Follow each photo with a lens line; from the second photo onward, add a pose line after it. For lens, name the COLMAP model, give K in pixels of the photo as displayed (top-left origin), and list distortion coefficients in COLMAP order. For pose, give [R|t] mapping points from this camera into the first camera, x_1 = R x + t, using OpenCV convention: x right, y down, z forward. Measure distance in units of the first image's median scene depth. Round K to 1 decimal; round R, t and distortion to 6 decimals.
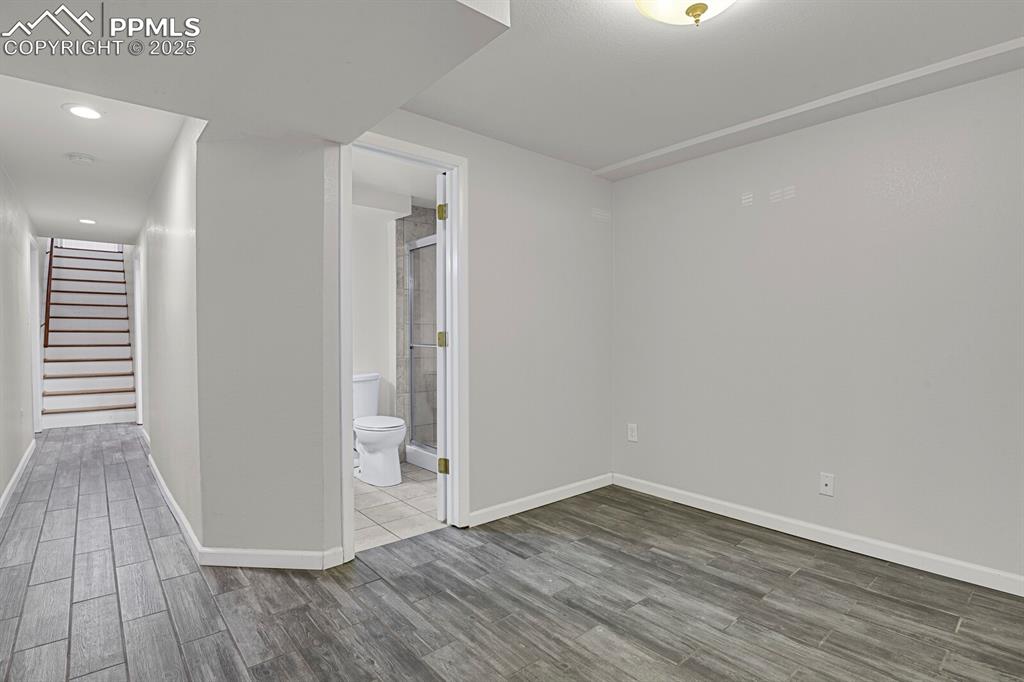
lens RADIAL K [[502.7, 0, 509.6], [0, 502.7, 342.5], [0, 0, 1]] dist [-0.024241, -0.004349]
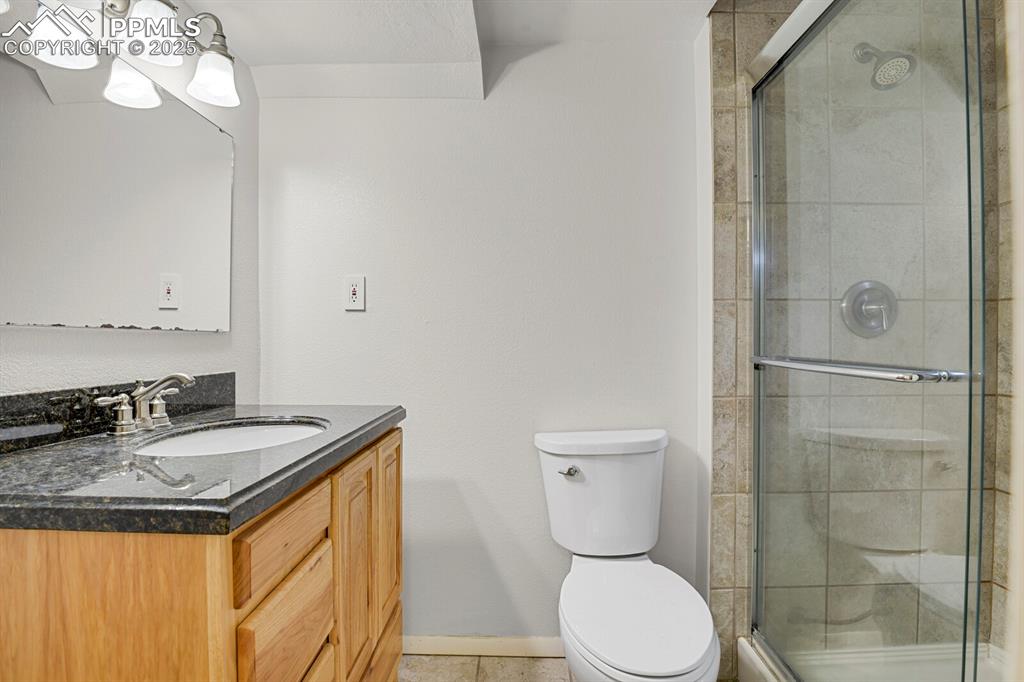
lens RADIAL K [[502.7, 0, 504.4], [0, 502.7, 343.2], [0, 0, 1]] dist [-0.024241, -0.004349]
pose [[0.784508, 0.001559, -0.620117, -0.119339], [-0.005176, 0.999978, -0.004034, -0.002775], [0.620097, 0.006374, 0.784499, 0.618842]]
